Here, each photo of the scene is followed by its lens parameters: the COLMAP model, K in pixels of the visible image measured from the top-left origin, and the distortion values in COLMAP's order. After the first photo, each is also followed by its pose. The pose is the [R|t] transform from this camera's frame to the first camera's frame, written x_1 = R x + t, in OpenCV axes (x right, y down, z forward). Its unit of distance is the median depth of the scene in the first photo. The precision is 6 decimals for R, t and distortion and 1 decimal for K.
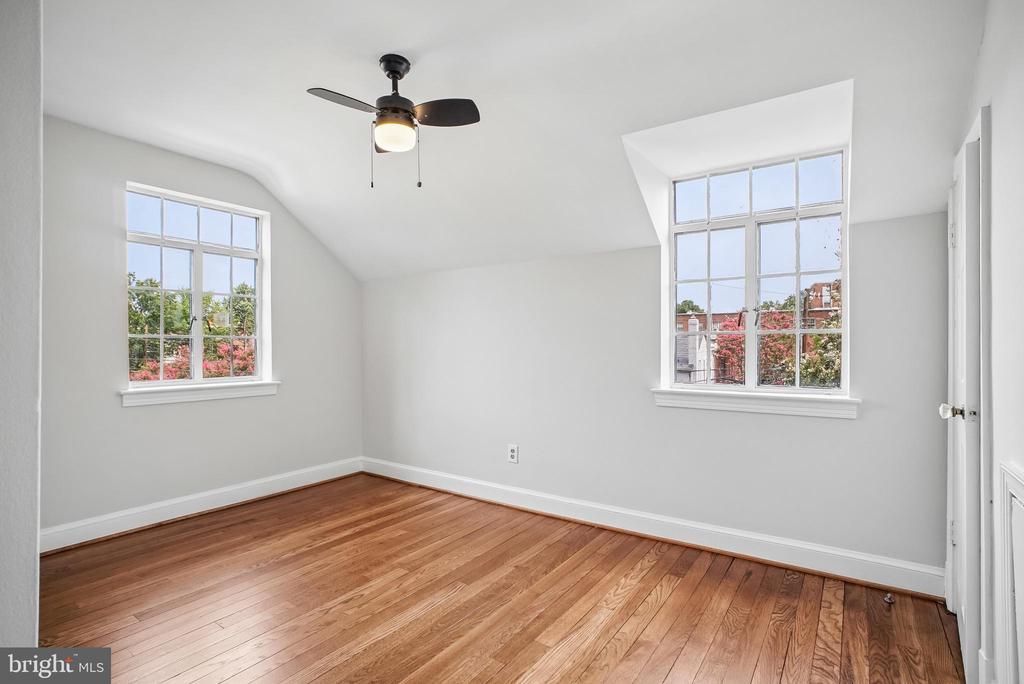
lens RADIAL K [[505.8, 0, 513.4], [0, 505.8, 342.3], [0, 0, 1]] dist [-0.020788, 0.003630]
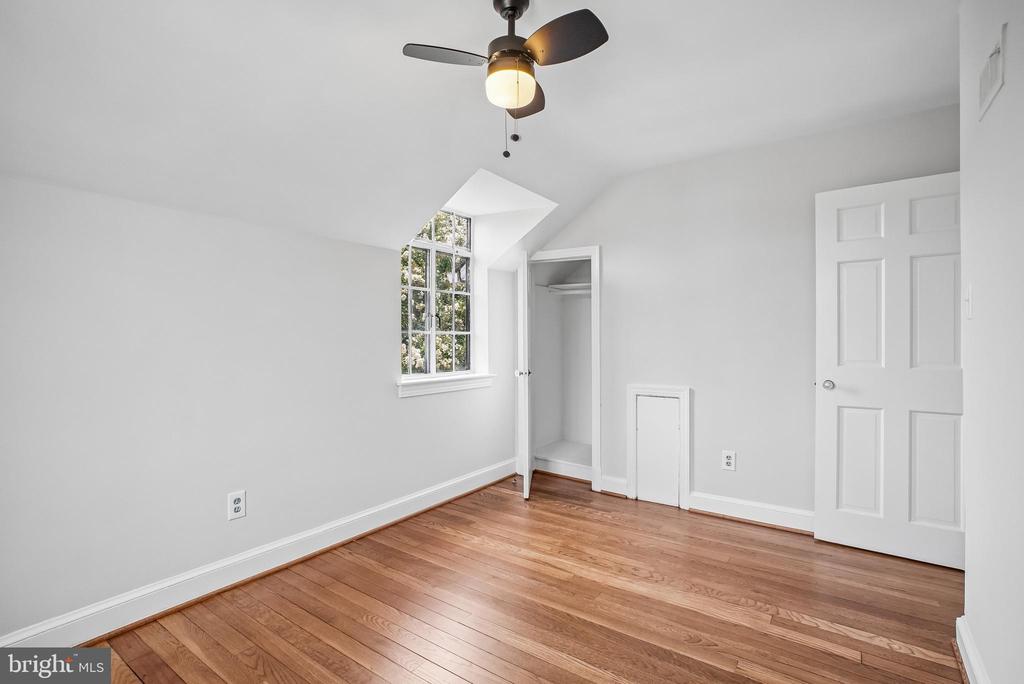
lens RADIAL K [[505.8, 0, 514.9], [0, 505.8, 339.0], [0, 0, 1]] dist [-0.020788, 0.003630]
pose [[-0.013053, -0.002183, 0.999912, -0.783229], [-0.001862, 0.999996, 0.002159, 0.001155], [-0.999913, -0.001833, -0.013057, 0.759378]]
